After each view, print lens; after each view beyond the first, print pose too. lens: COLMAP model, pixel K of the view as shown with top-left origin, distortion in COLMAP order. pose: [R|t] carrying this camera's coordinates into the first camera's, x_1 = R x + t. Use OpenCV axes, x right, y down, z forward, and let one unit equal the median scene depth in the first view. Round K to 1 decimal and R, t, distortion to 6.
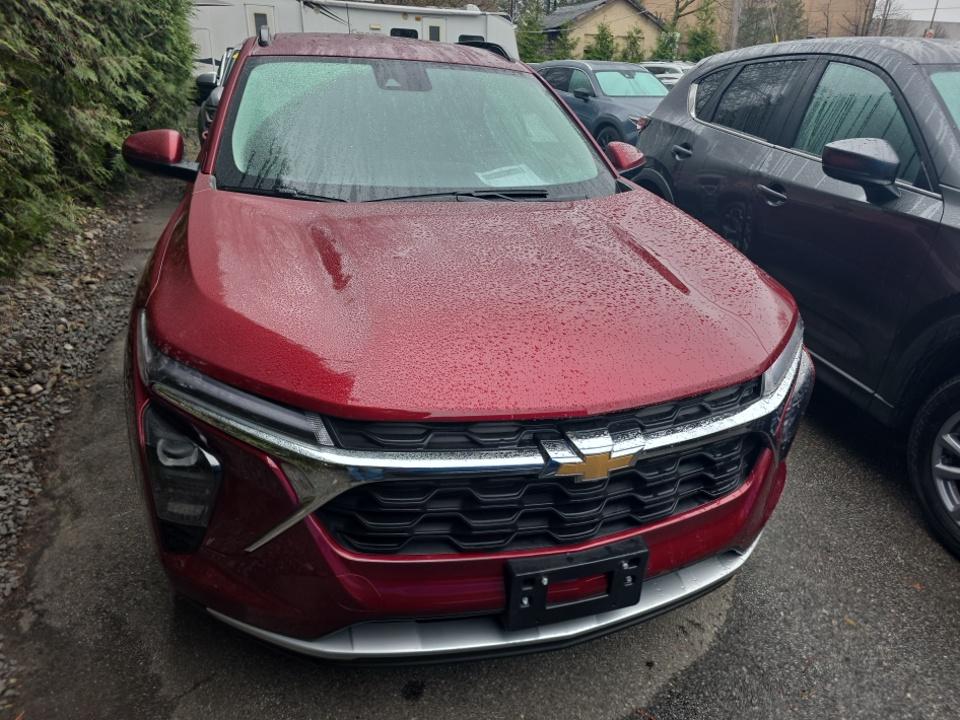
lens RADIAL K [[643.7, 0, 480.8], [0, 643.7, 351.4], [0, 0, 1]] dist [0.074134, -0.065043]
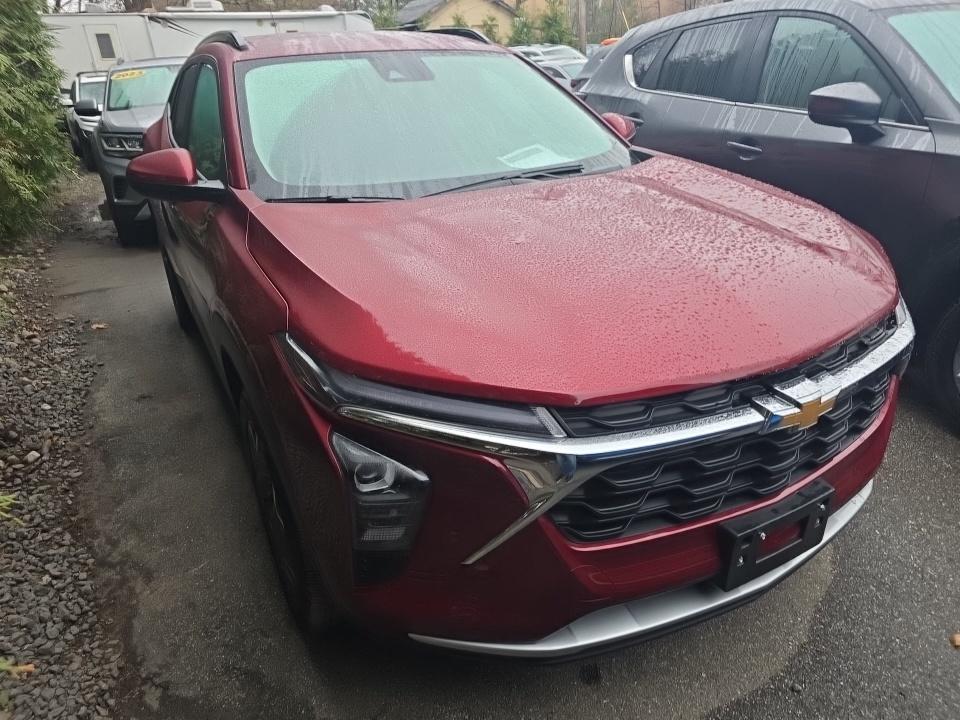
lens RADIAL K [[639.6, 0, 480.0], [0, 639.6, 360.0], [0, 0, 1]] dist [0.062765, -0.059806]
pose [[0.978407, -0.158561, 0.132582, -0.206391], [0.155775, 0.987300, 0.031191, -0.007186], [-0.135844, -0.009864, 0.990681, 0.034182]]
